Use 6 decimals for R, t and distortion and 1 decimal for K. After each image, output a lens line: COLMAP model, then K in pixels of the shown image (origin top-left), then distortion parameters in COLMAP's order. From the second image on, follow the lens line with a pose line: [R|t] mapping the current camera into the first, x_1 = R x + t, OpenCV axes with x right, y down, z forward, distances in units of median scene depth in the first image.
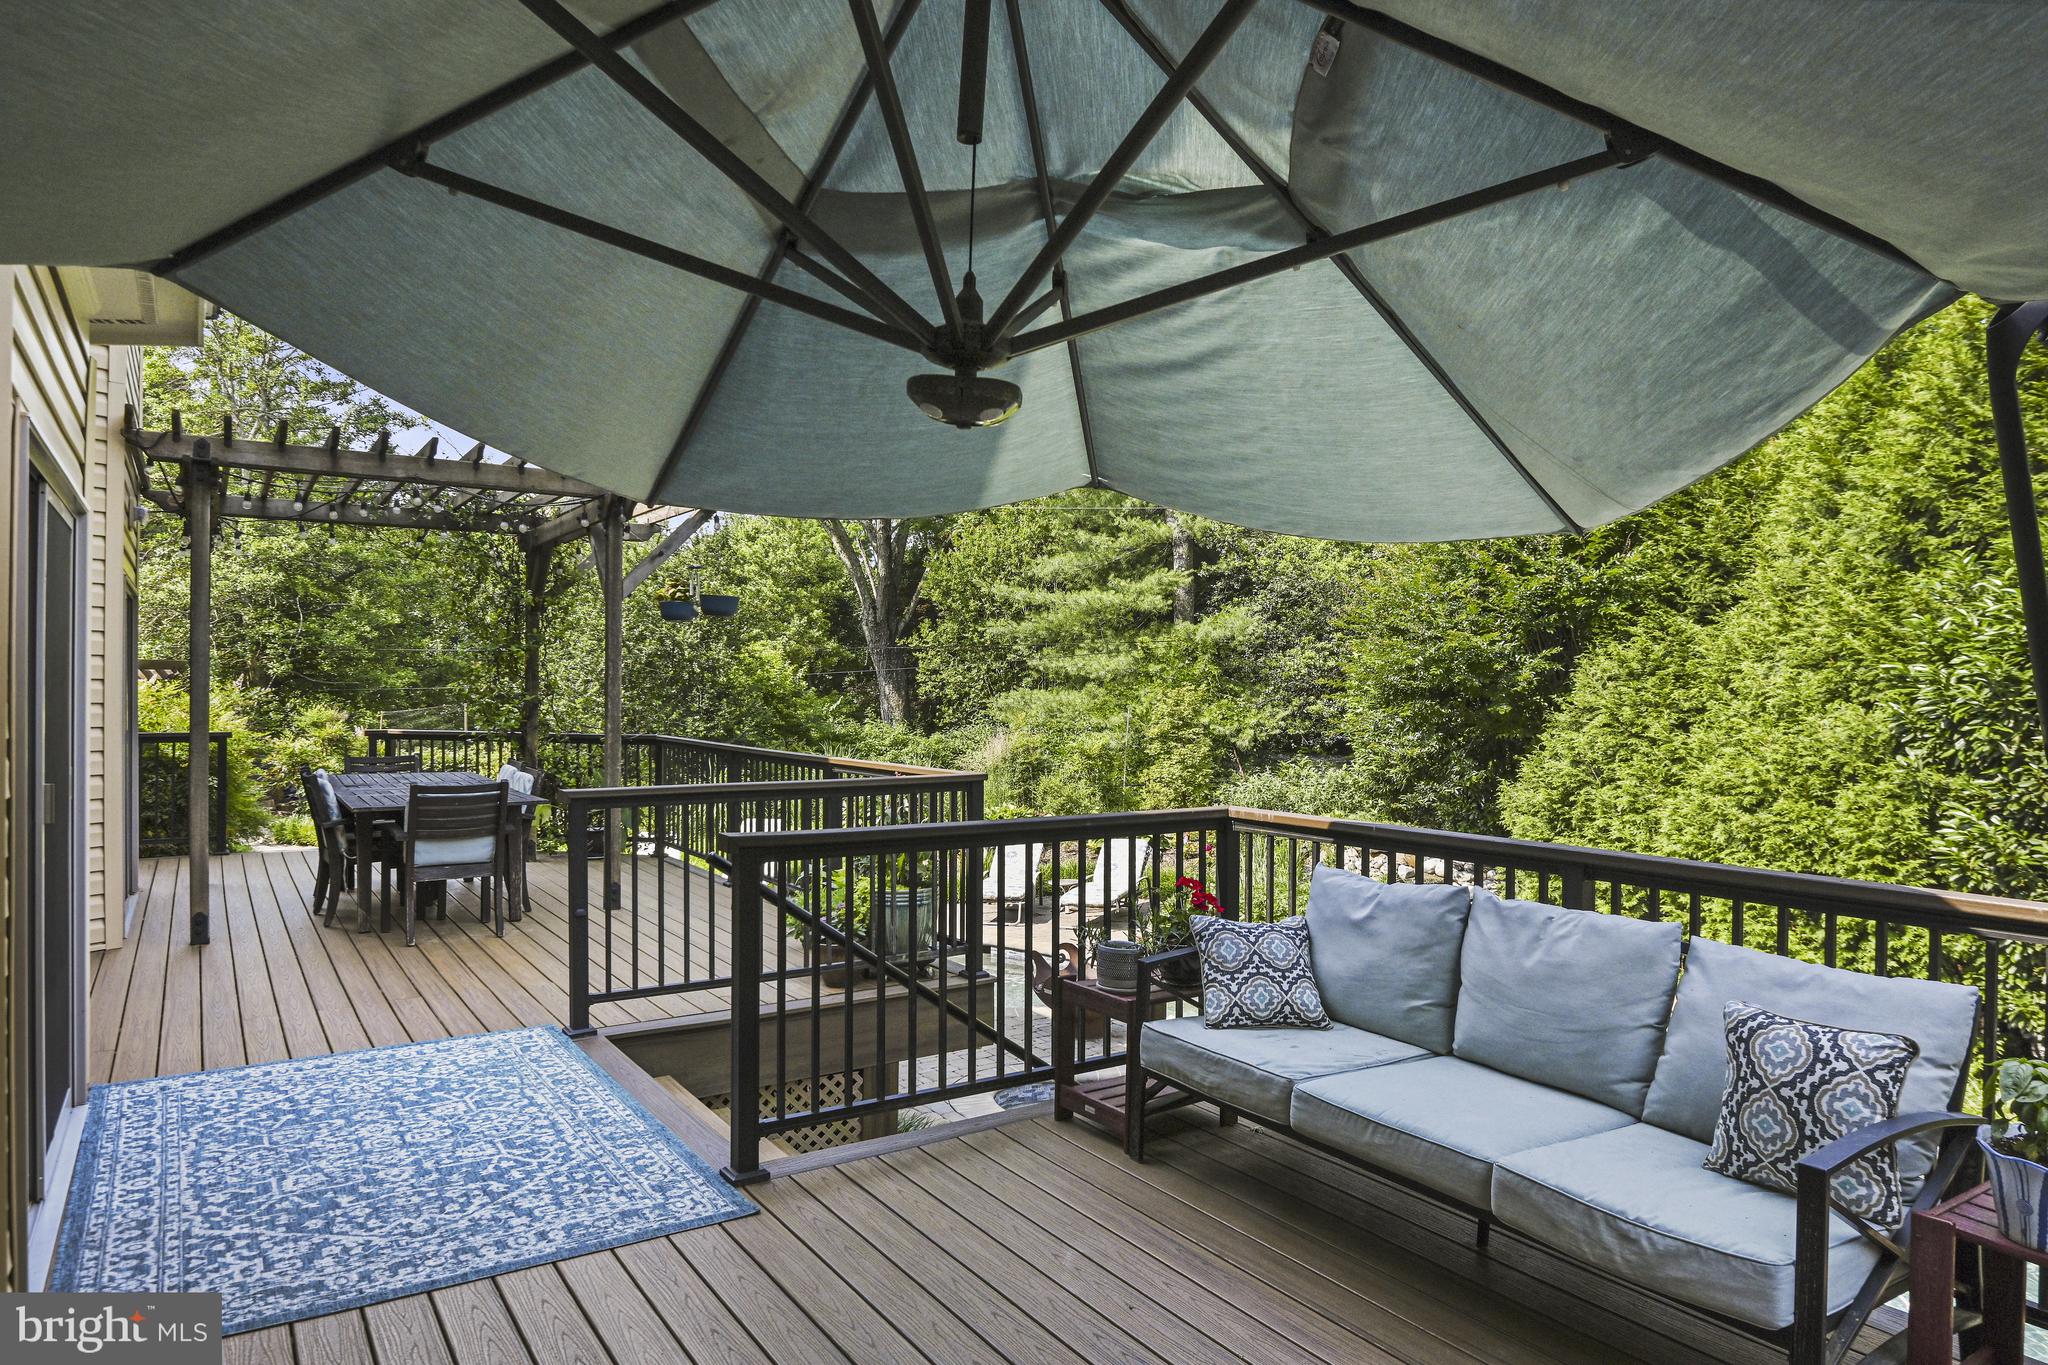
lens RADIAL K [[1231.0, 0, 1032.6], [0, 1231.0, 692.6], [0, 0, 1]] dist [-0.010062, -0.006570]
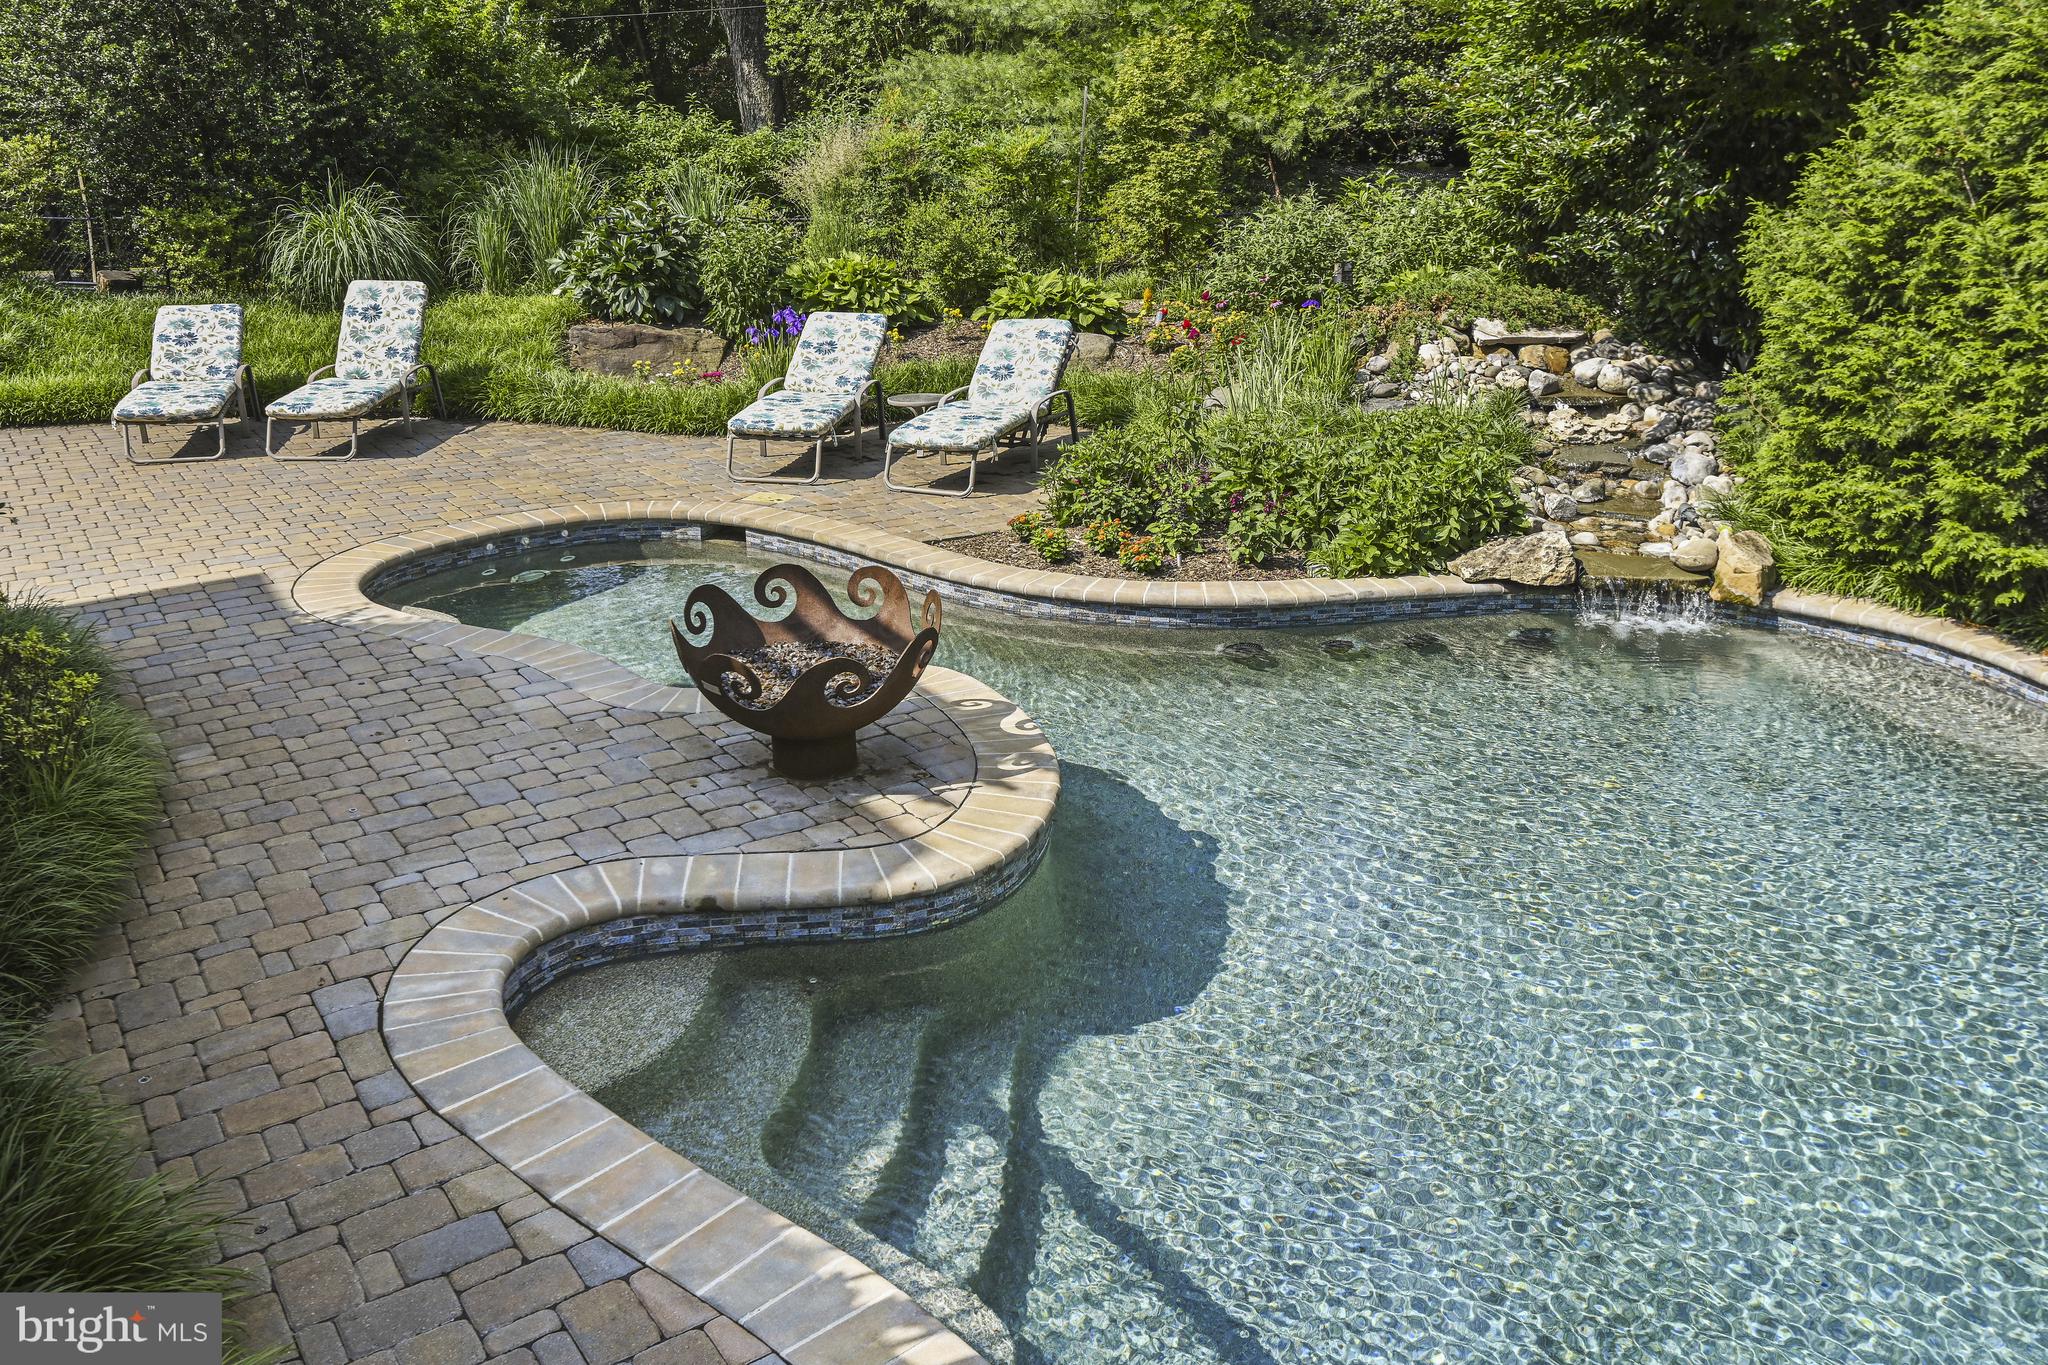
lens RADIAL K [[1629.6, 0, 1028.8], [0, 1629.6, 674.9], [0, 0, 1]] dist [0.004710, -0.009021]
pose [[0.999976, 0.001469, -0.006708, 0.063206], [0.000878, 0.941453, 0.337143, 0.018890], [0.006811, -0.337141, 0.941430, 0.214077]]
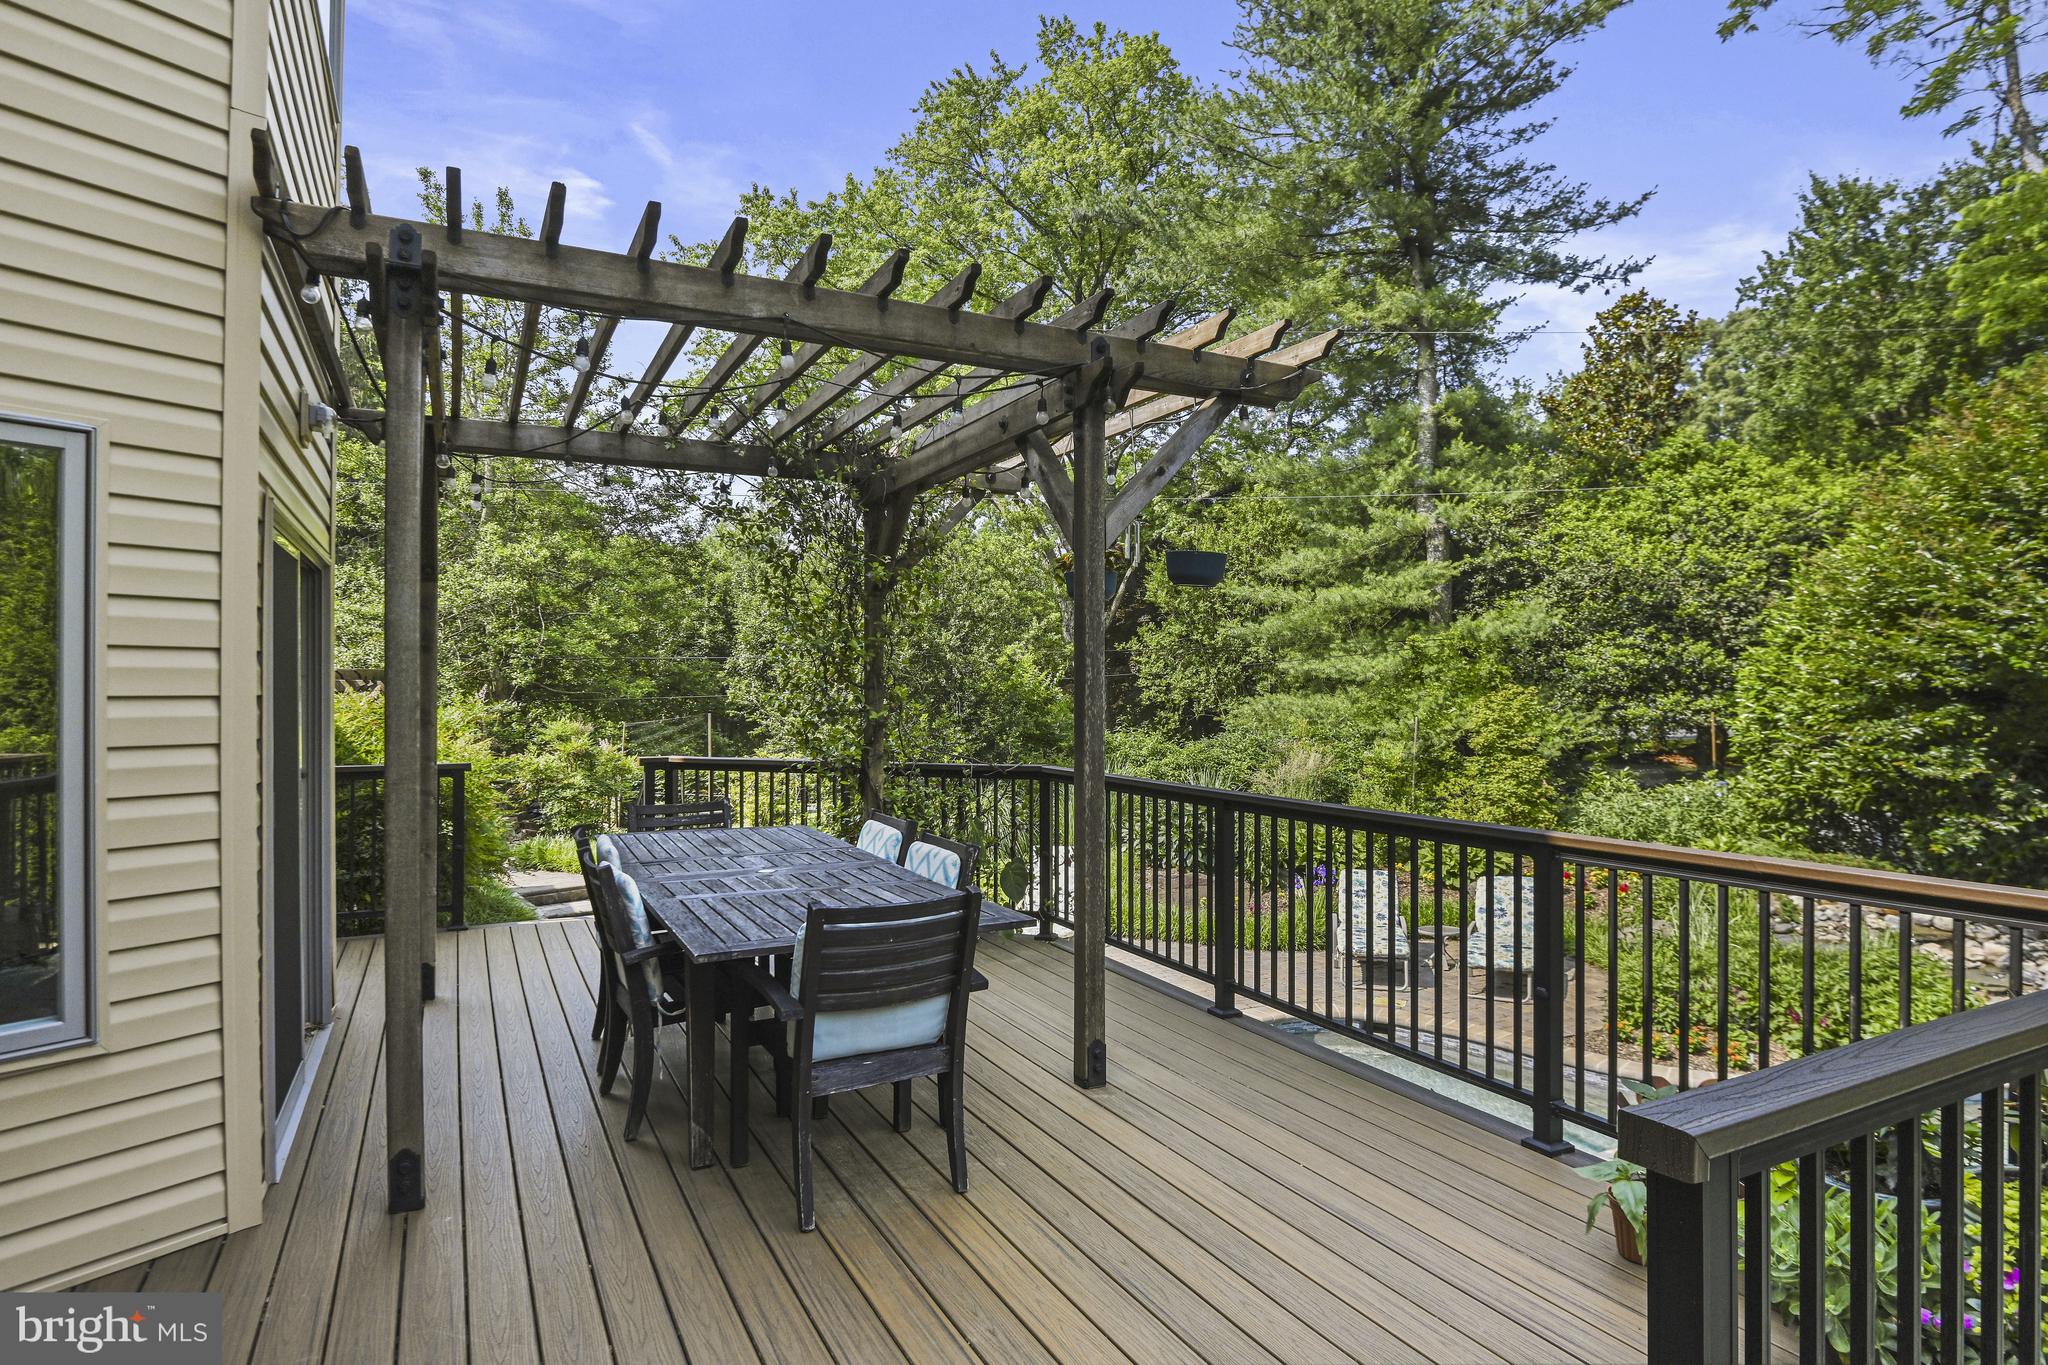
lens RADIAL K [[1097.6, 0, 1029.5], [0, 1097.6, 684.1], [0, 0, 1]] dist [-0.003999, -0.008189]
pose [[0.993570, -0.009248, -0.112844, -0.124265], [0.008050, 0.999906, -0.011065, -0.002688], [0.112935, 0.010085, 0.993551, 0.193408]]
